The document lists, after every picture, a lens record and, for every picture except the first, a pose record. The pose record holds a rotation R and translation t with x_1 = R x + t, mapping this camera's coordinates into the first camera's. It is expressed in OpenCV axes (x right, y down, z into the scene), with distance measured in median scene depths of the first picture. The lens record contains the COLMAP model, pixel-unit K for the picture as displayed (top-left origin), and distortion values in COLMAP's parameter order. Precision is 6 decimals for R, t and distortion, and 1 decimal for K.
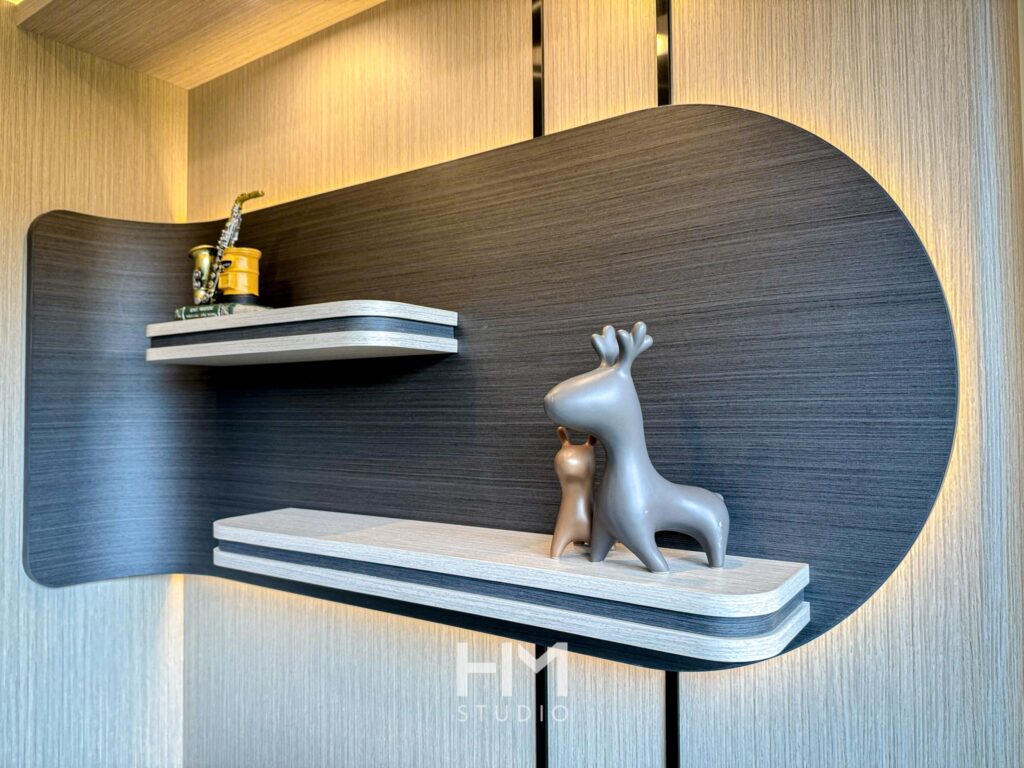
lens RADIAL K [[710.9, 0, 504.5], [0, 710.9, 386.0], [0, 0, 1]] dist [0.038955, -0.053744]
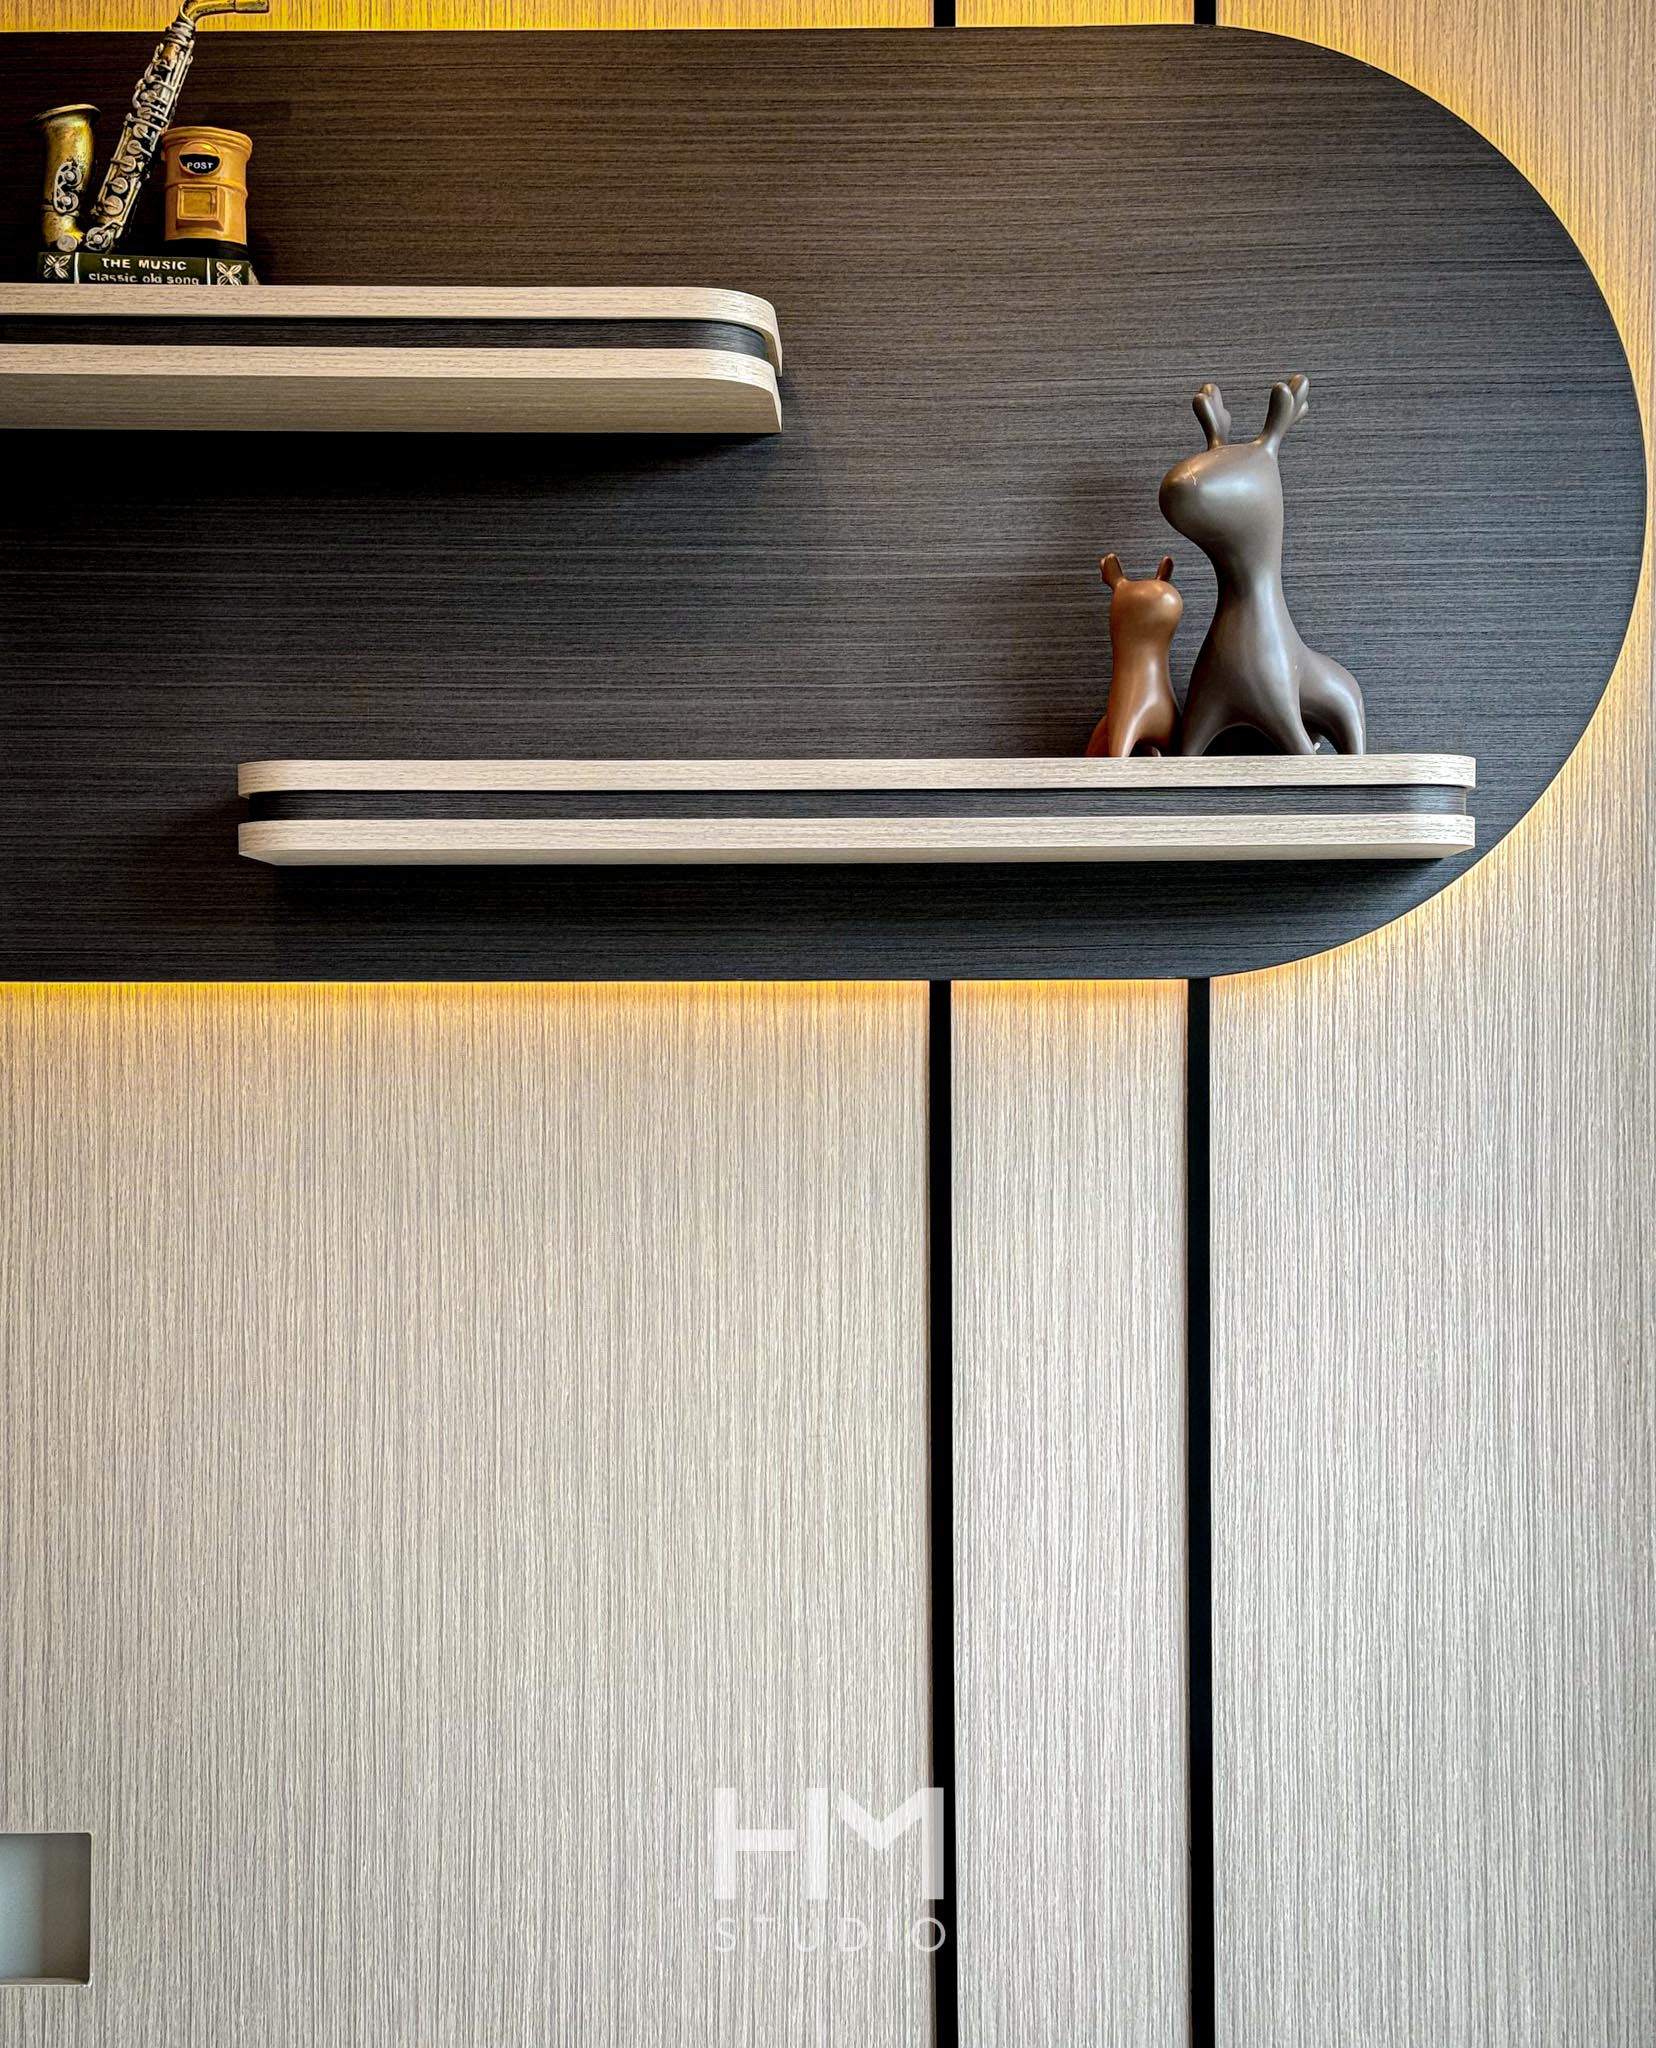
lens RADIAL K [[3481.4, 0, 579.8], [0, 3481.4, 1193.6], [0, 0, 1]] dist [0.133347, 0.000000]
pose [[0.831258, 0.012109, 0.555755, -1.950480], [-0.025589, 0.999536, 0.016496, 0.567390], [-0.555297, -0.027933, 0.831183, -1.226283]]
